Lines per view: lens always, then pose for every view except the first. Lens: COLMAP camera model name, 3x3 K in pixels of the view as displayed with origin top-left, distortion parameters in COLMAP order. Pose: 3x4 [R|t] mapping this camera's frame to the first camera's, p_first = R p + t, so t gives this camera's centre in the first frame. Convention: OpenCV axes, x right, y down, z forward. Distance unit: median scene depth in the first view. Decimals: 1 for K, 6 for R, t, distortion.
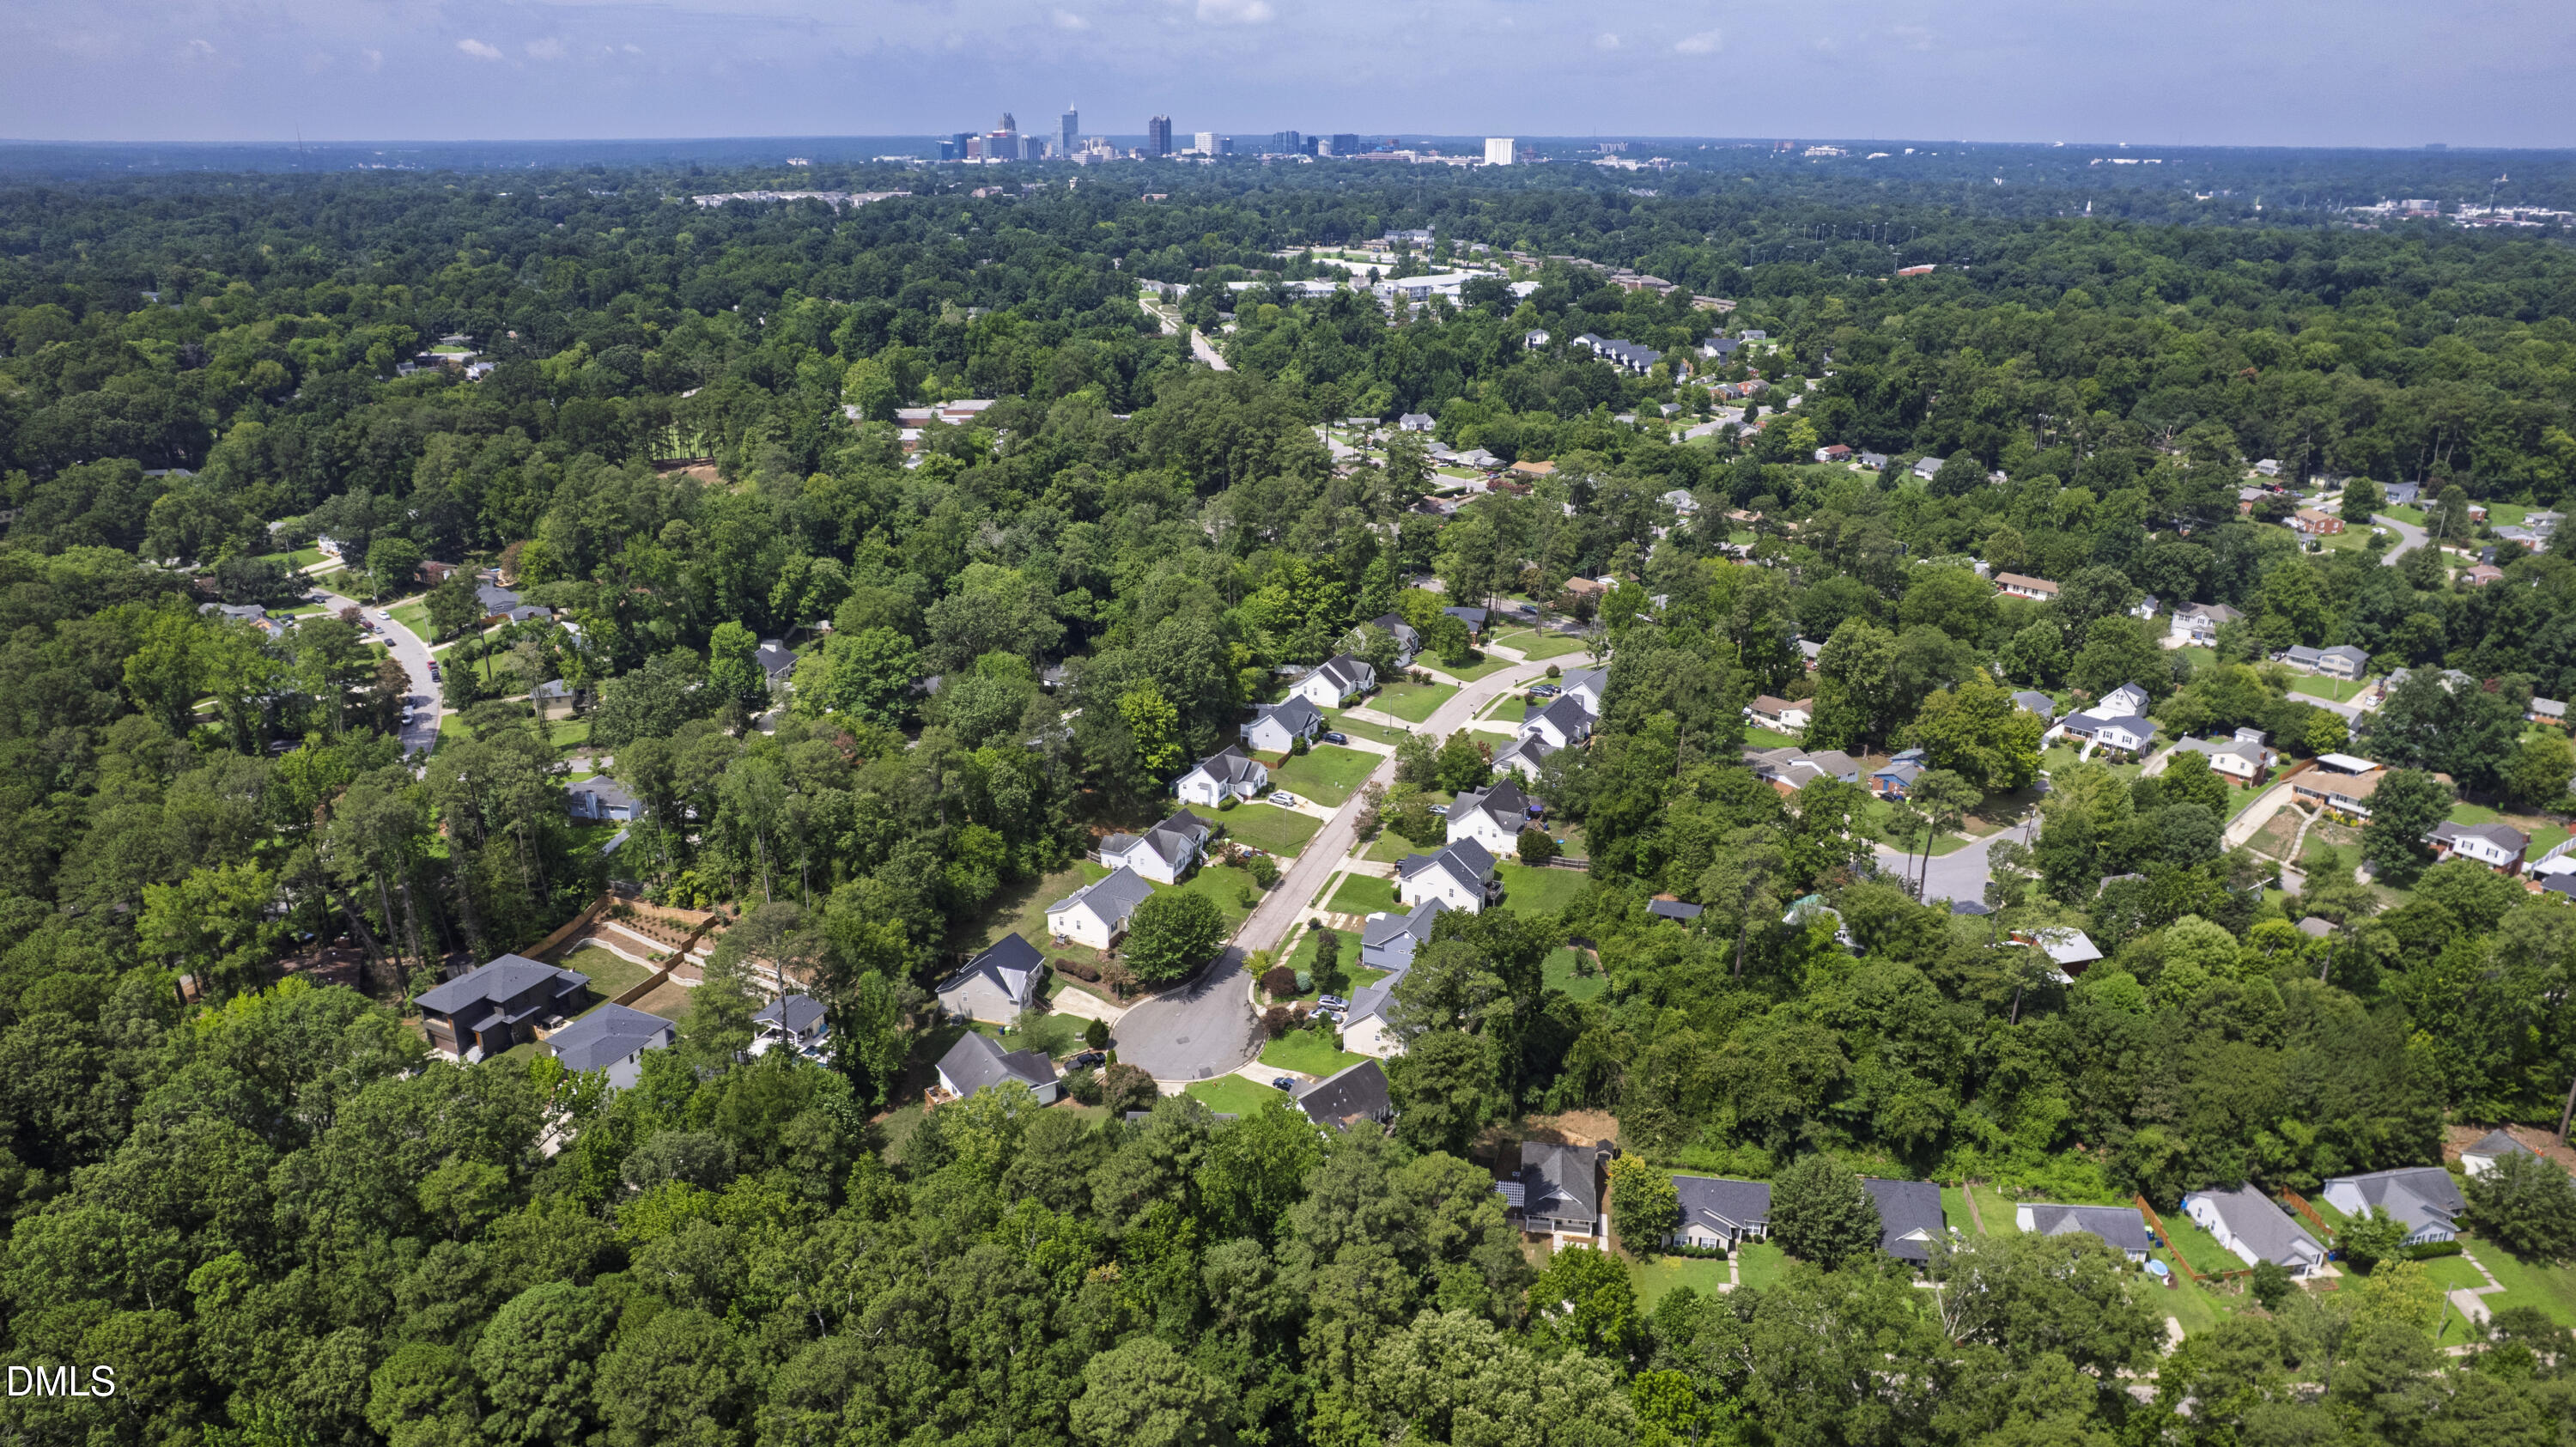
lens RADIAL K [[1636.9, 0, 1277.0], [0, 1636.9, 717.3], [0, 0, 1]] dist [-0.068276, 0.053467]
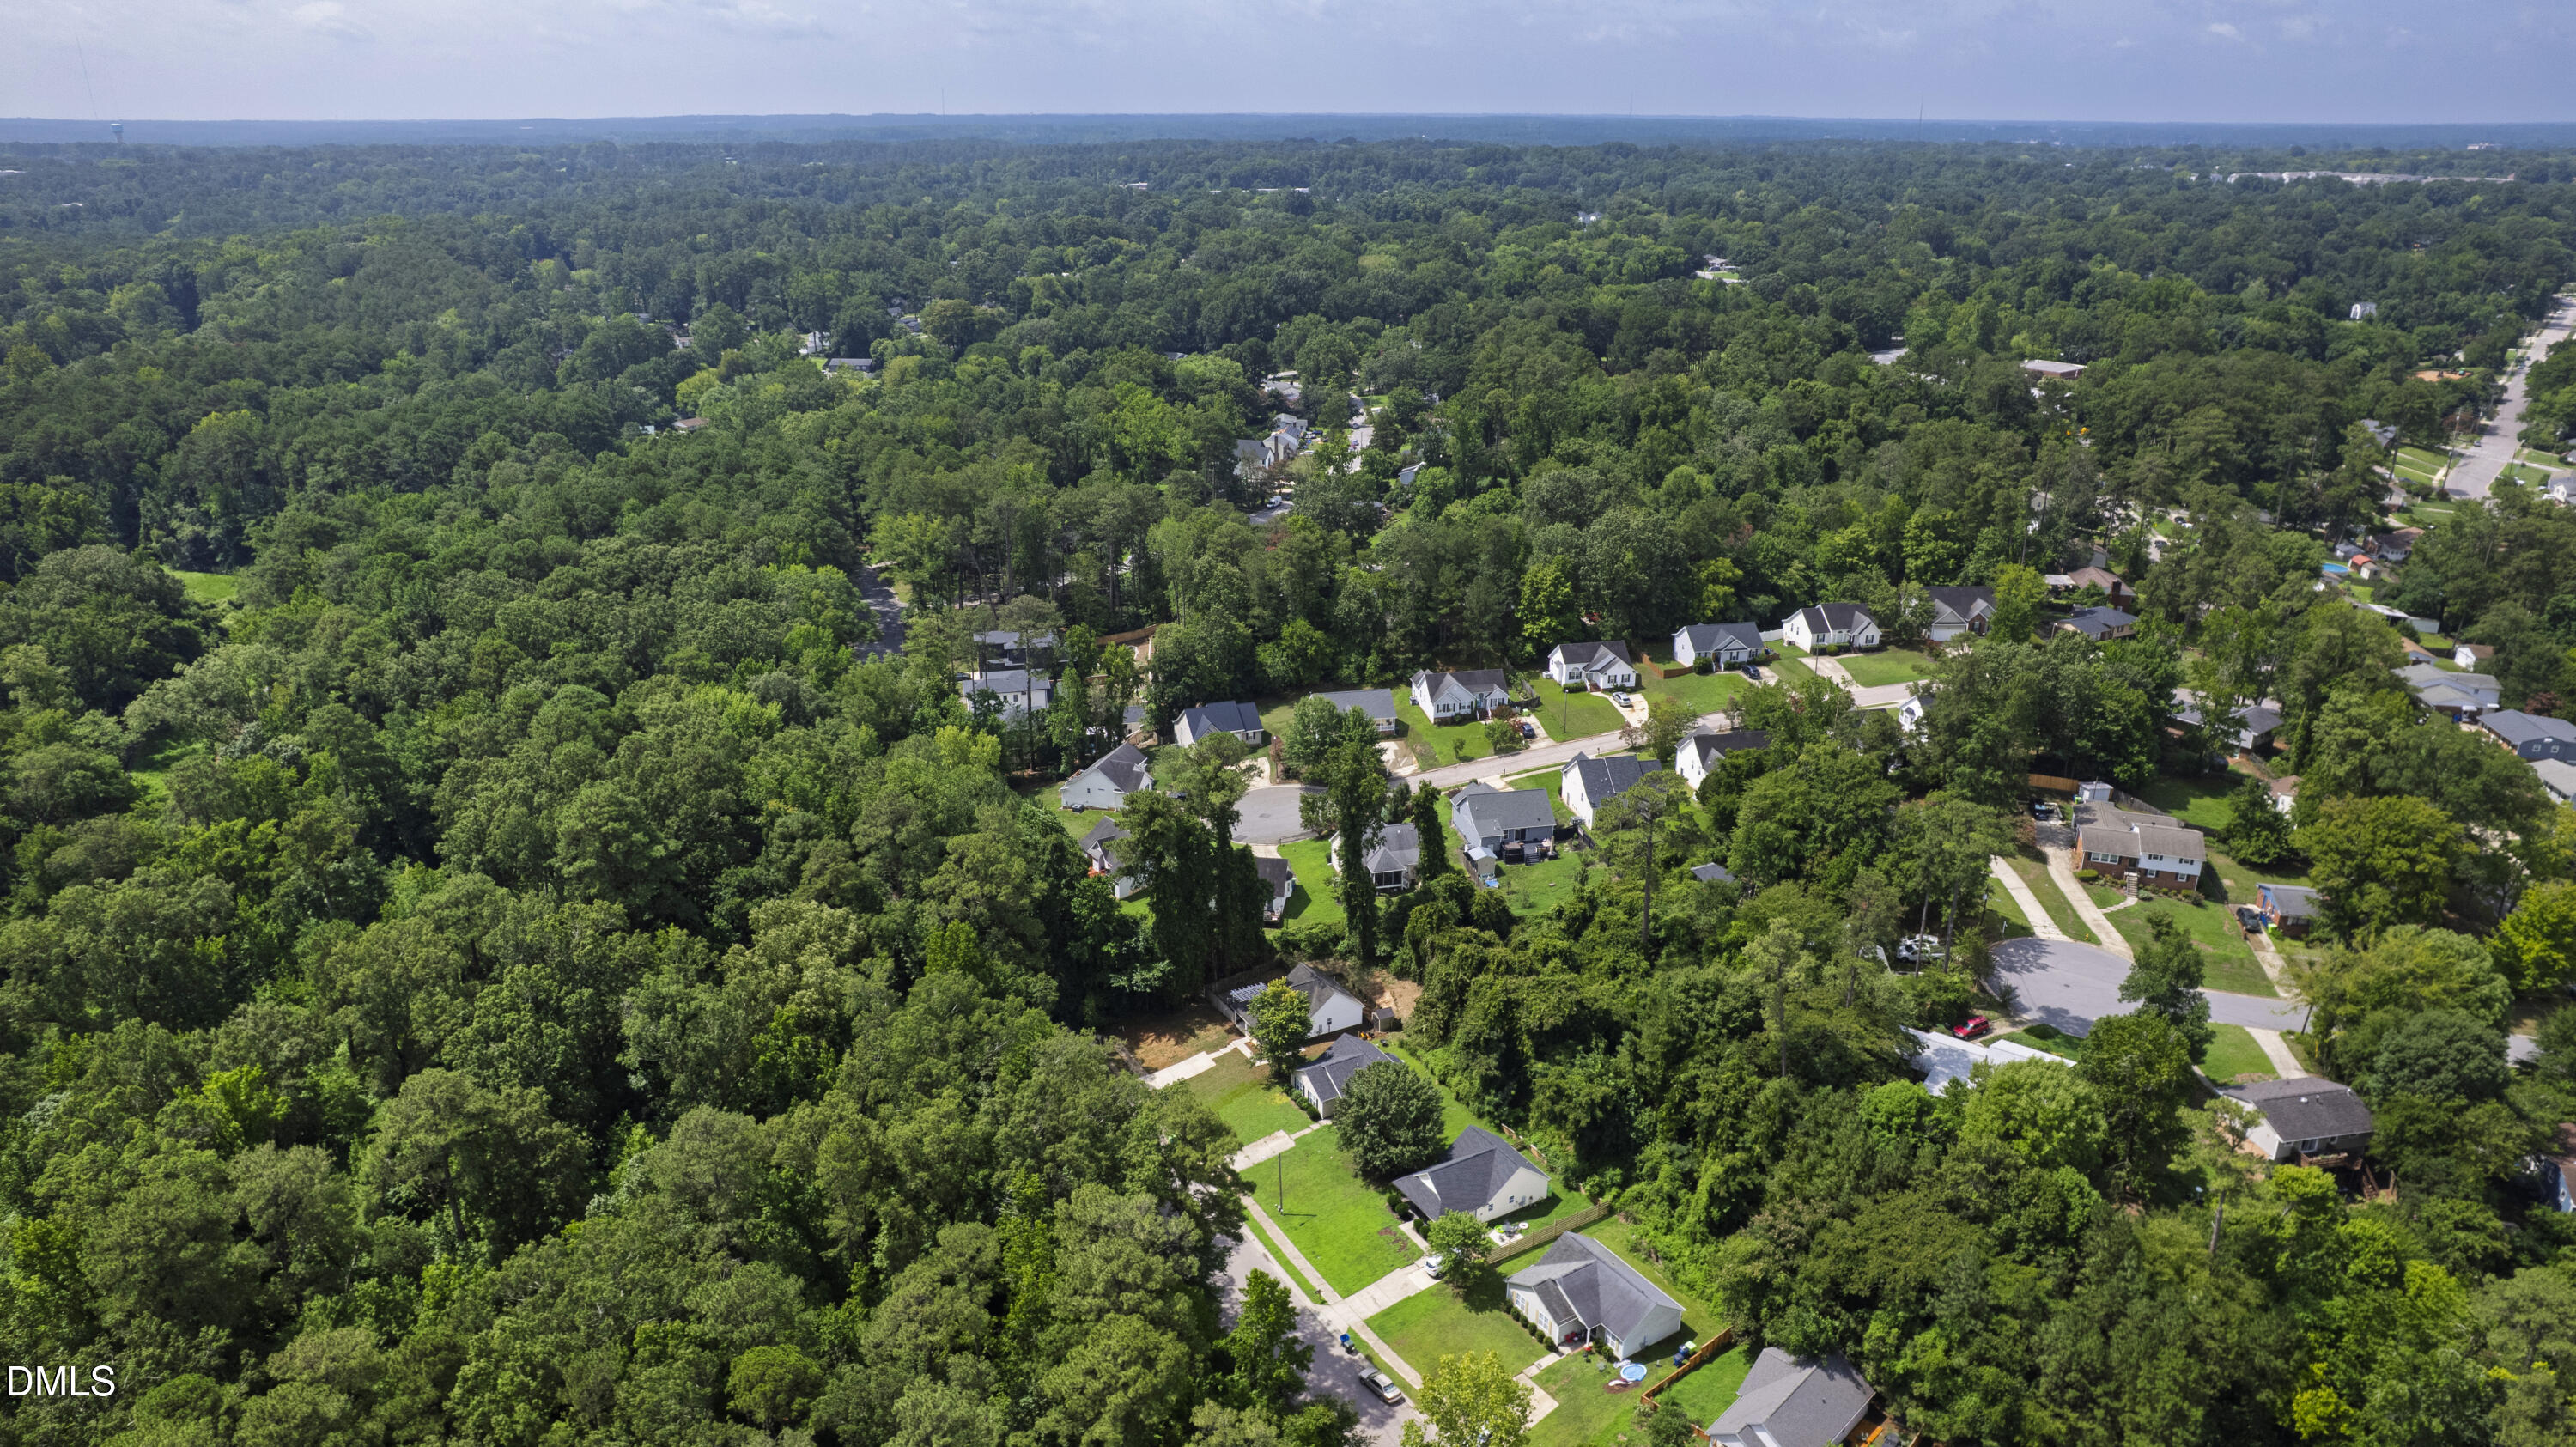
lens RADIAL K [[1636.9, 0, 1293.0], [0, 1636.9, 712.2], [0, 0, 1]] dist [-0.068276, 0.053467]
pose [[0.623926, 0.271141, -0.732939, 0.749561], [-0.261283, 0.956285, 0.131343, -0.024571], [0.736511, 0.109556, 0.667495, 0.241475]]
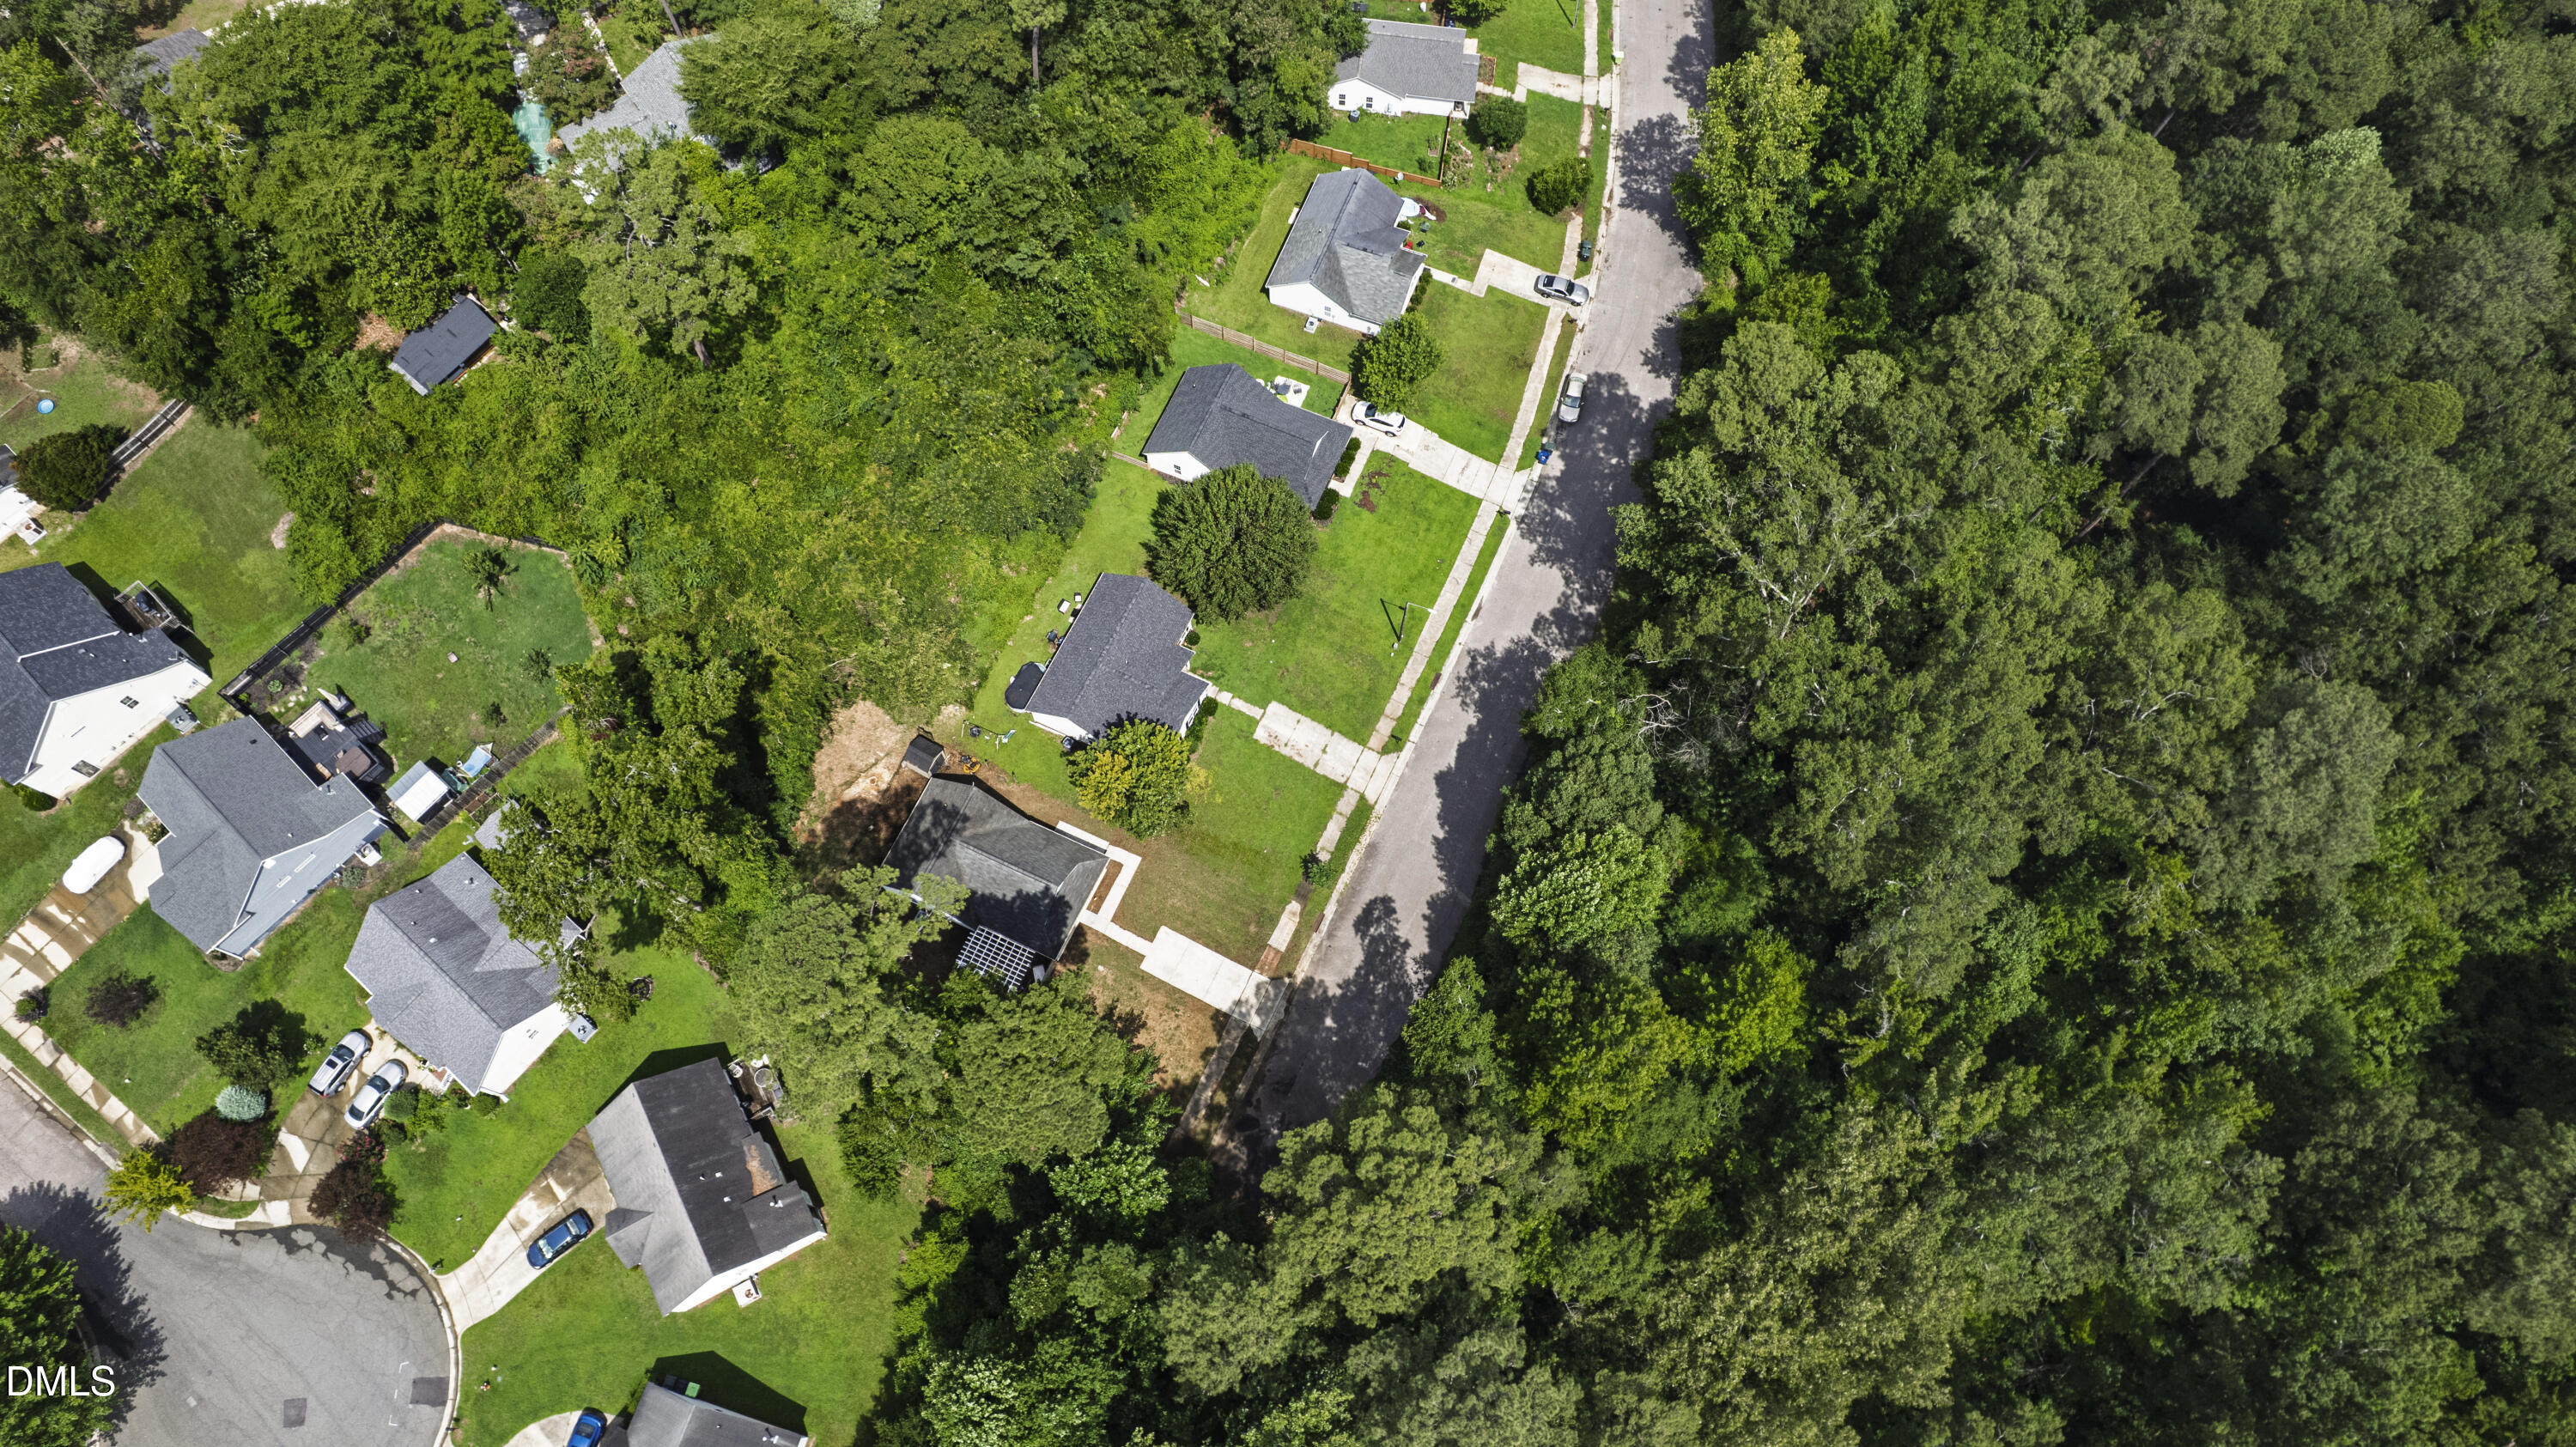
lens RADIAL K [[1636.9, 0, 1277.6], [0, 1636.9, 722.8], [0, 0, 1]] dist [-0.068276, 0.053467]
pose [[0.267987, -0.894590, 0.357619, 0.029539], [0.326680, 0.433583, 0.839813, -0.175391], [-0.906346, -0.108232, 0.408440, 0.565546]]
